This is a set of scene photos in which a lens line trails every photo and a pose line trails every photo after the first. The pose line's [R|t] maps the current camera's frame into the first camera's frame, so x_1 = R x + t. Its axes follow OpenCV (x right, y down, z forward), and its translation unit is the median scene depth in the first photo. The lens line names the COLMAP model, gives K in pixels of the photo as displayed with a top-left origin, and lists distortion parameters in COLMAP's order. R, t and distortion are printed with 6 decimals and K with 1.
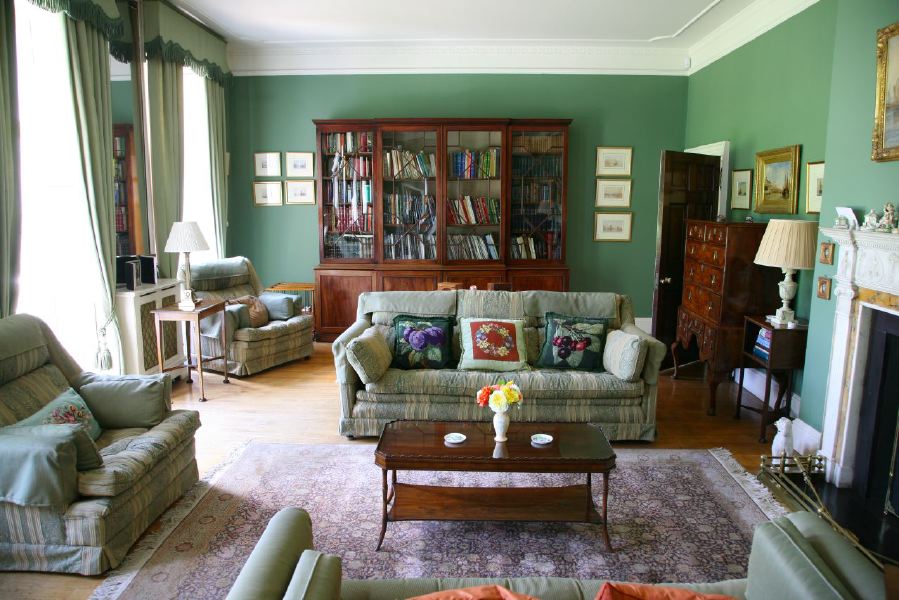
lens RADIAL K [[614.6, 0, 448.9], [0, 614.6, 303.7], [0, 0, 1]] dist [-0.101504, 0.046071]
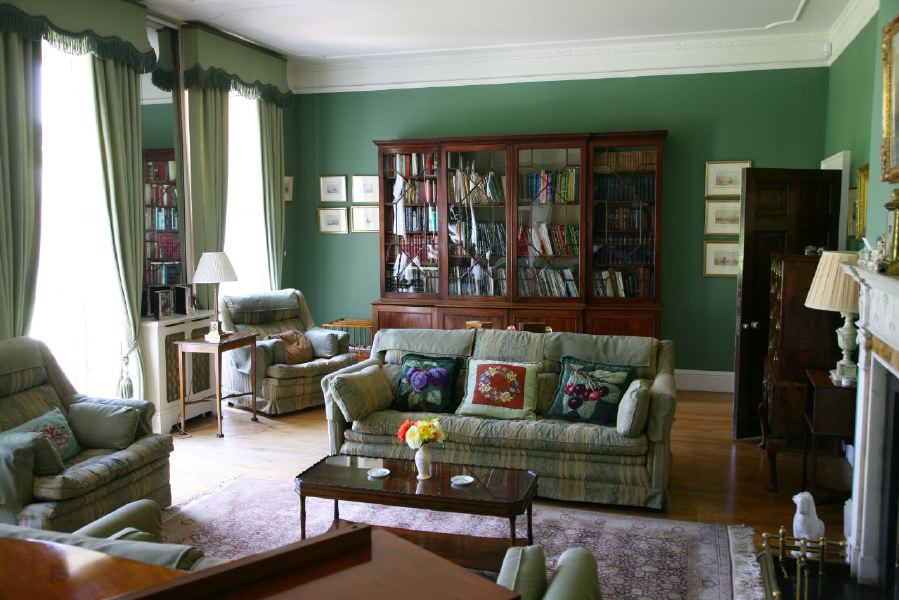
lens RADIAL K [[785.9, 0, 452.0], [0, 785.9, 302.9], [0, 0, 1]] dist [-0.026279, 0.052739]
pose [[0.967968, 0.018766, -0.250370, 0.279708], [-0.034458, 0.997696, -0.058439, 0.008515], [0.248696, 0.065195, 0.966385, -0.144556]]
